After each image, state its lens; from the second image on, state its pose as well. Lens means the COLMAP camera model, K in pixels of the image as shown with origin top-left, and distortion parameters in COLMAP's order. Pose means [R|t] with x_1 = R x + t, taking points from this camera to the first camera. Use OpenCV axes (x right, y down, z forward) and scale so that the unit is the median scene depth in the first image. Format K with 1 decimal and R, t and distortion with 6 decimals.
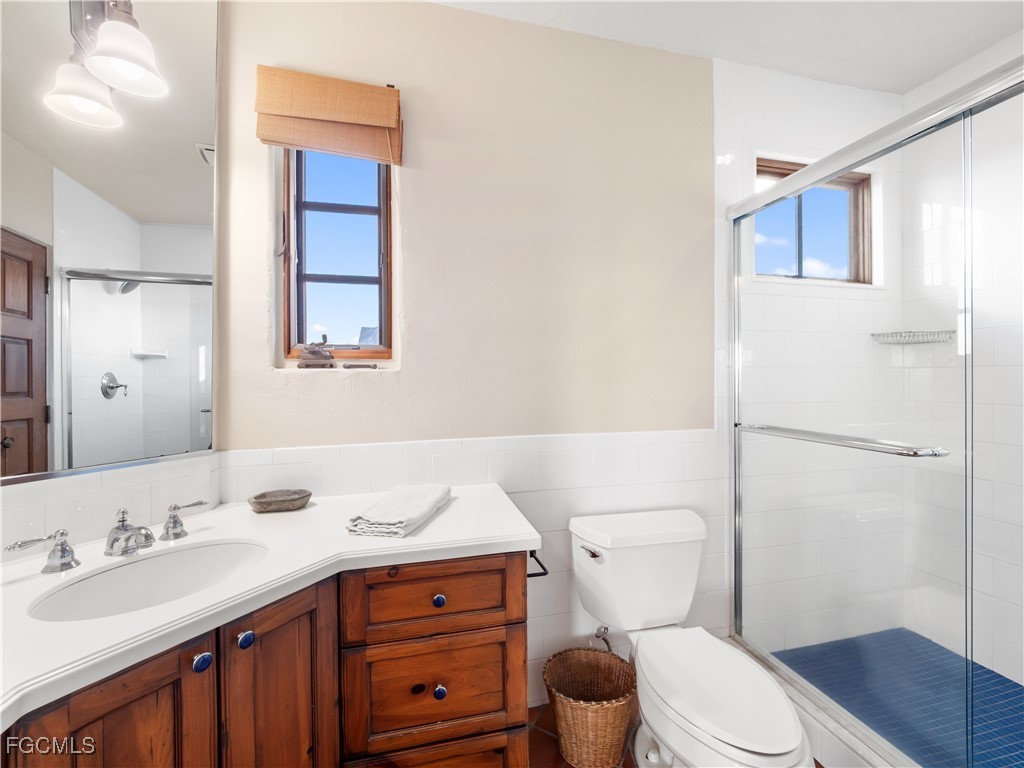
lens RADIAL K [[434.4, 0, 510.5], [0, 434.4, 380.8], [0, 0, 1]] dist [-0.006903, 0.000509]
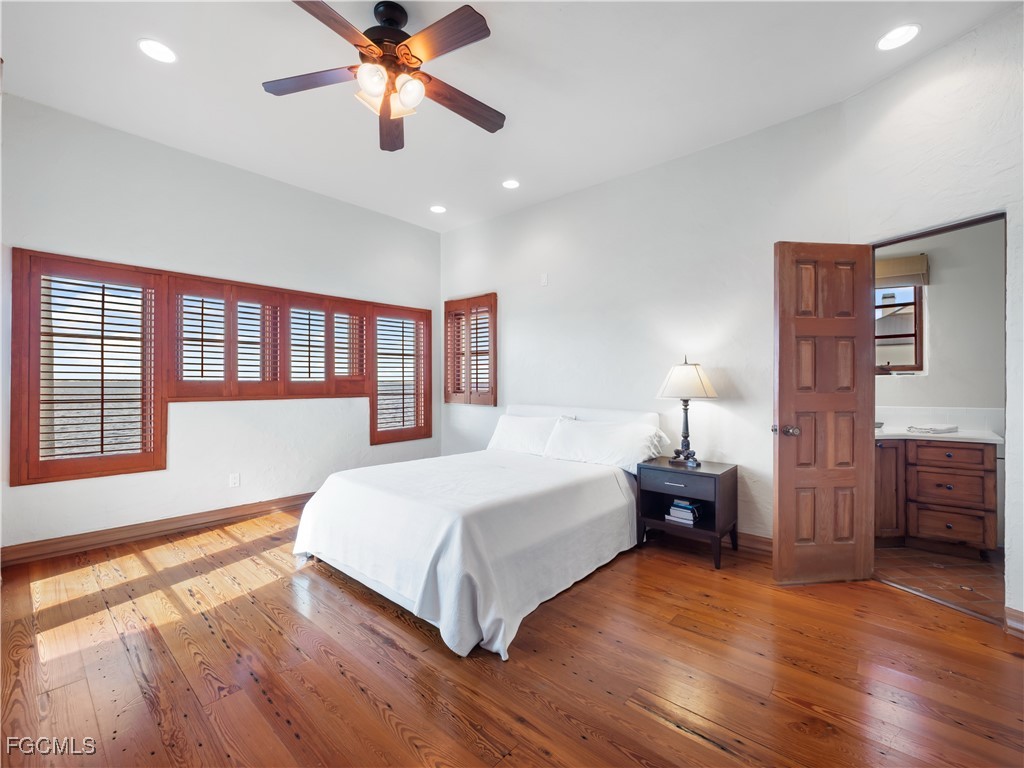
lens RADIAL K [[434.4, 0, 513.1], [0, 434.4, 382.1], [0, 0, 1]] dist [-0.006903, 0.000509]
pose [[0.554001, -0.001848, -0.832514, 0.594119], [-0.001710, 0.999993, -0.003358, 0.030479], [0.832514, 0.003284, 0.553994, -2.890851]]
